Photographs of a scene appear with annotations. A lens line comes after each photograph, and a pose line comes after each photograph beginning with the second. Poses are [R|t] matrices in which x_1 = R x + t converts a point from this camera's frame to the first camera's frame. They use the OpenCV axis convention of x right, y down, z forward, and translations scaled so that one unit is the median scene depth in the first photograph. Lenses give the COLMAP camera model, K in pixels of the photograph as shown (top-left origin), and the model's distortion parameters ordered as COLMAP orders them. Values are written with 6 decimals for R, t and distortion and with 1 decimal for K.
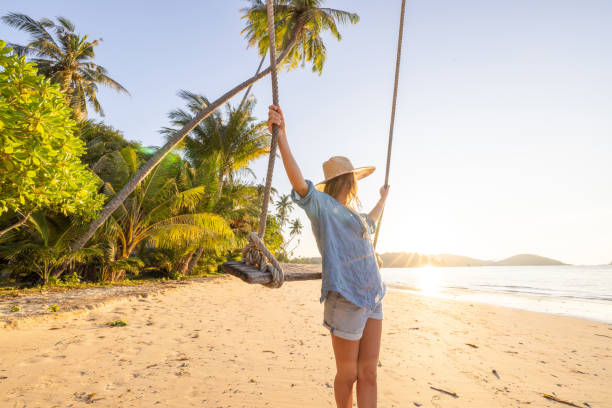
lens RADIAL K [[254.0, 0, 301.2], [0, 254.0, 202.3], [0, 0, 1]] dist [0.001260, 0.000318]
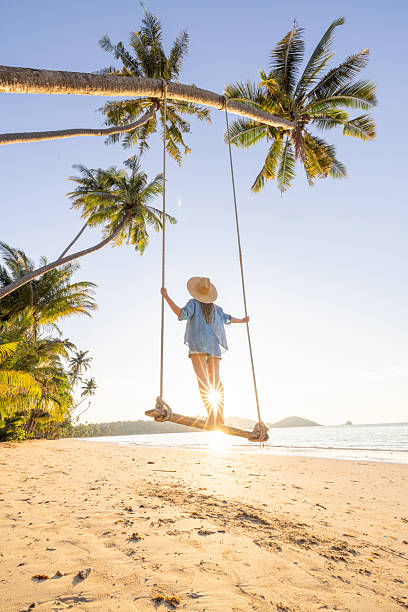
lens RADIAL K [[260.5, 0, 200.4], [0, 260.5, 309.2], [0, 0, 1]] dist [0.000530, -0.000095]
pose [[0.926381, 0.134049, 0.351923, -0.062810], [-0.061742, 0.975921, -0.209205, -0.017798], [-0.371493, 0.172075, 0.912350, -0.179866]]
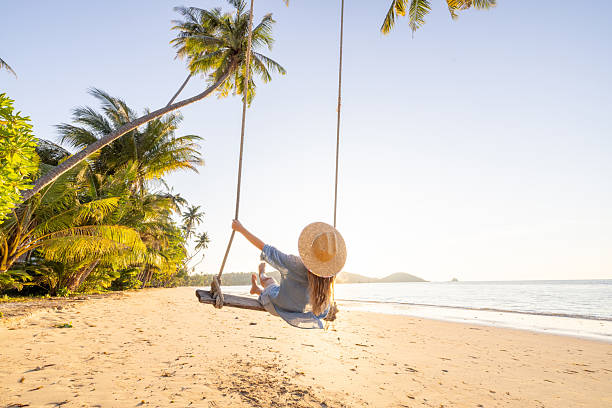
lens RADIAL K [[258.0, 0, 303.0], [0, 258.0, 197.1], [0, 0, 1]] dist [-0.000693, -0.000289]
pose [[0.935848, 0.107877, 0.335485, -0.035216], [-0.081608, 0.992457, -0.091480, -0.024273], [-0.342823, 0.058233, 0.937593, -0.131709]]
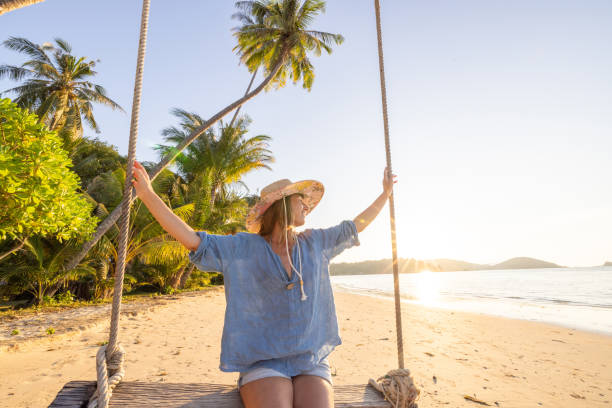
lens RADIAL K [[255.0, 0, 302.4], [0, 255.0, 200.6], [0, 0, 1]] dist [0.000103, 0.000065]
pose [[0.999728, -0.017884, 0.014945, 0.031330], [0.018369, 0.999289, -0.032924, -0.023673], [-0.014346, 0.033190, 0.999346, -0.037245]]
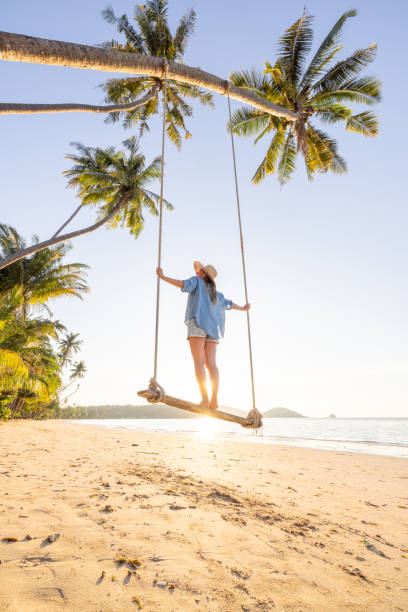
lens RADIAL K [[260.6, 0, 201.6], [0, 260.6, 306.7], [0, 0, 1]] dist [-0.000685, -0.000058]
pose [[0.907774, 0.170930, 0.383052, -0.058455], [-0.108508, 0.977814, -0.179183, -0.016031], [-0.405181, 0.121094, 0.906181, -0.183605]]
